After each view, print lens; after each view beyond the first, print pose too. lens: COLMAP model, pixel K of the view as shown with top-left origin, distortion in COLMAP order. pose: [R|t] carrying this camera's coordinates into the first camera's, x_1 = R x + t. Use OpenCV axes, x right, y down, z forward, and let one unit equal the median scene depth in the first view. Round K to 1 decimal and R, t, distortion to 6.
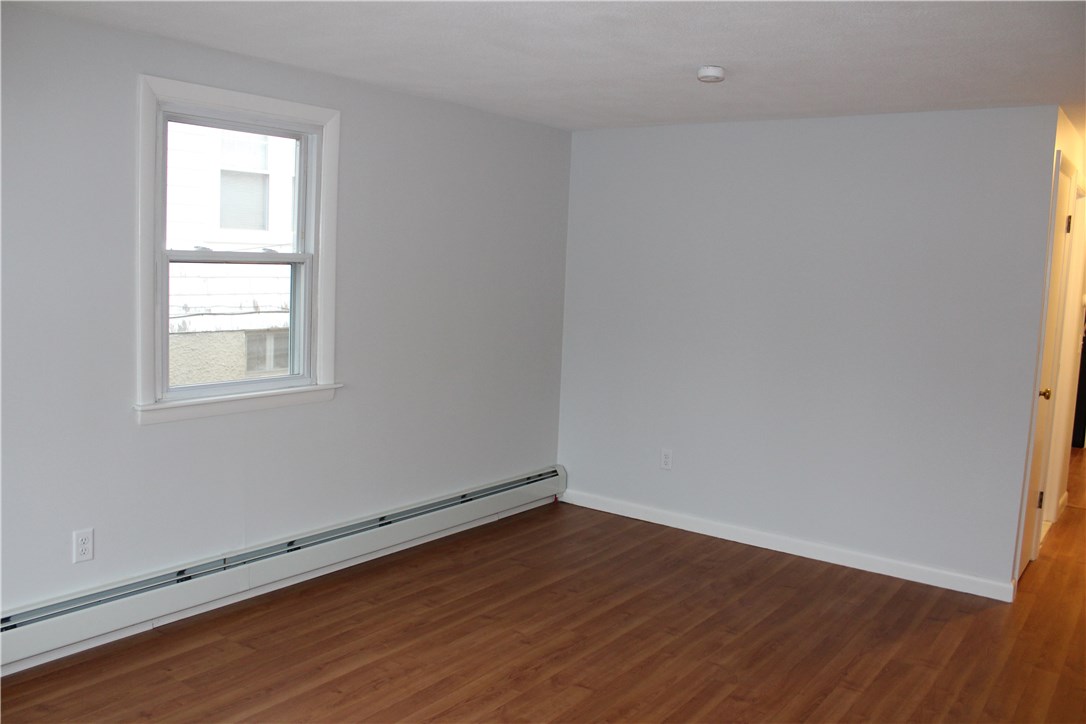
lens RADIAL K [[874.7, 0, 539.5], [0, 874.7, 330.2], [0, 0, 1]] dist [-0.148455, 0.118275]
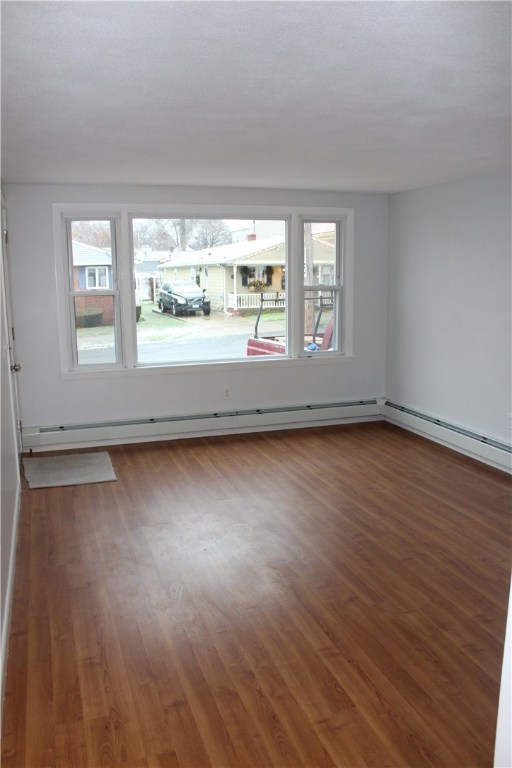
lens RADIAL K [[618.6, 0, 256.0], [0, 618.6, 384.0], [0, 0, 1]] dist [-0.148455, 0.118275]
pose [[-0.547270, 0.116535, -0.828803, 1.028725], [-0.079602, 0.978523, 0.190148, -0.066654], [0.833162, 0.170037, -0.526240, 1.265142]]
